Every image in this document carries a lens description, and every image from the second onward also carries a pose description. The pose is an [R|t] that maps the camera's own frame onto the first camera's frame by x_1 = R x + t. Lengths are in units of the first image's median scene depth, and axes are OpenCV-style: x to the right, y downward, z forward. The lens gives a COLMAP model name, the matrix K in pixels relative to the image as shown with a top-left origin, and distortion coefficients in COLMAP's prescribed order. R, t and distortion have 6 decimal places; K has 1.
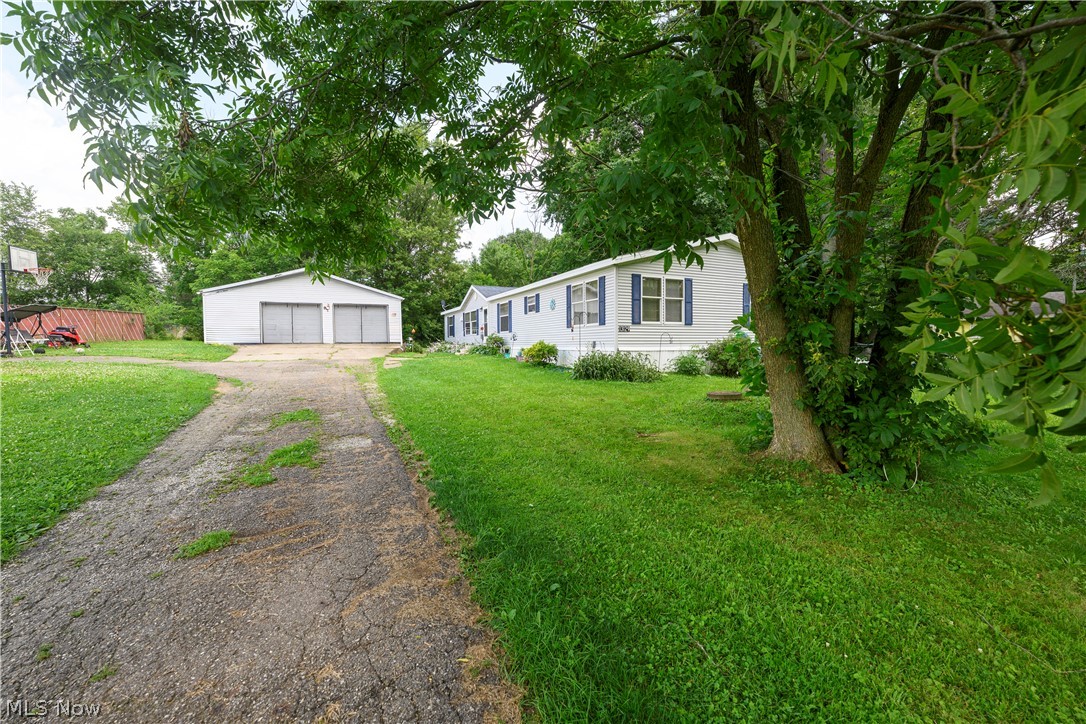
lens RADIAL K [[429.4, 0, 540.2], [0, 429.4, 360.1], [0, 0, 1]] dist [0.001110, 0.000327]
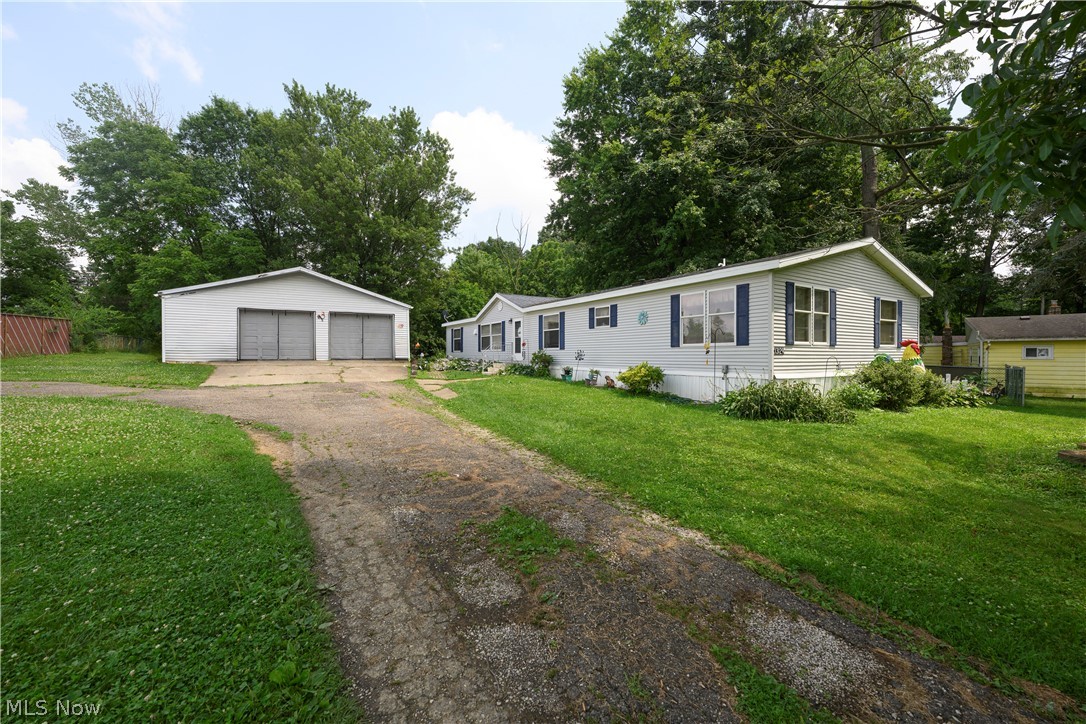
lens RADIAL K [[429.4, 0, 540.2], [0, 429.4, 360.1], [0, 0, 1]] dist [0.001110, 0.000327]
pose [[0.994017, 0.005105, 0.109105, -0.178370], [-0.002245, 0.999651, -0.026318, -0.018843], [-0.109202, 0.025916, 0.993682, 0.144644]]
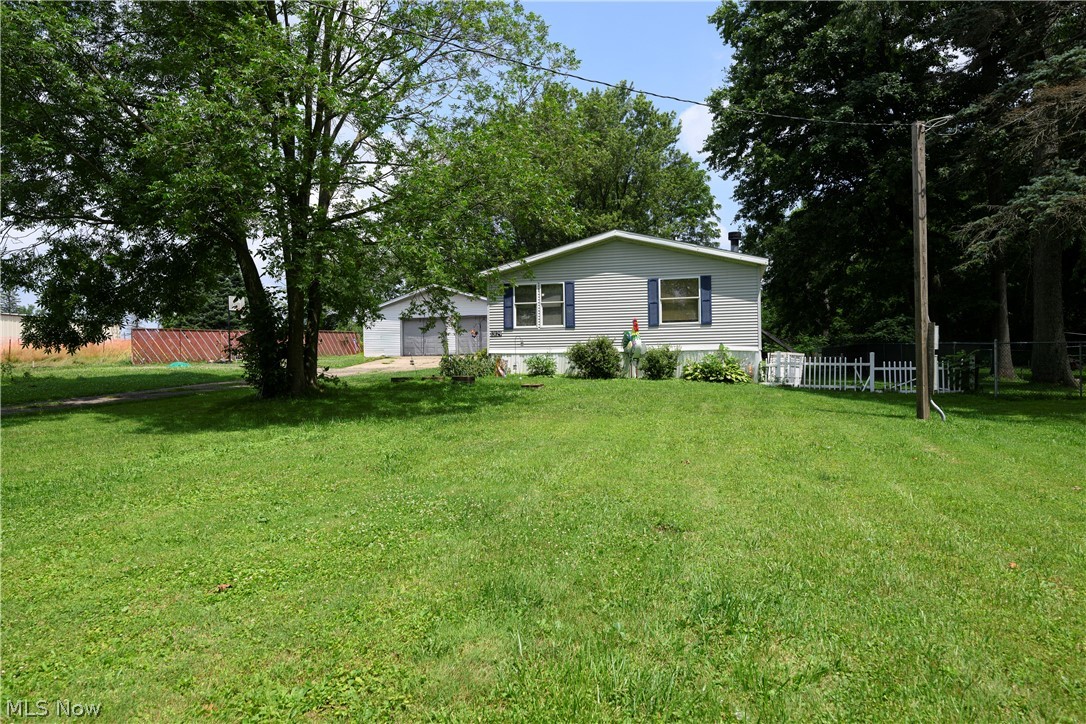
lens RADIAL K [[737.7, 0, 543.0], [0, 737.7, 362.0], [0, 0, 1]] dist [-0.000123, -0.000010]
pose [[0.774530, -0.008406, -0.632481, 0.820024], [-0.015676, 0.999350, -0.032478, 0.032980], [0.632343, 0.035070, 0.773894, -0.220443]]
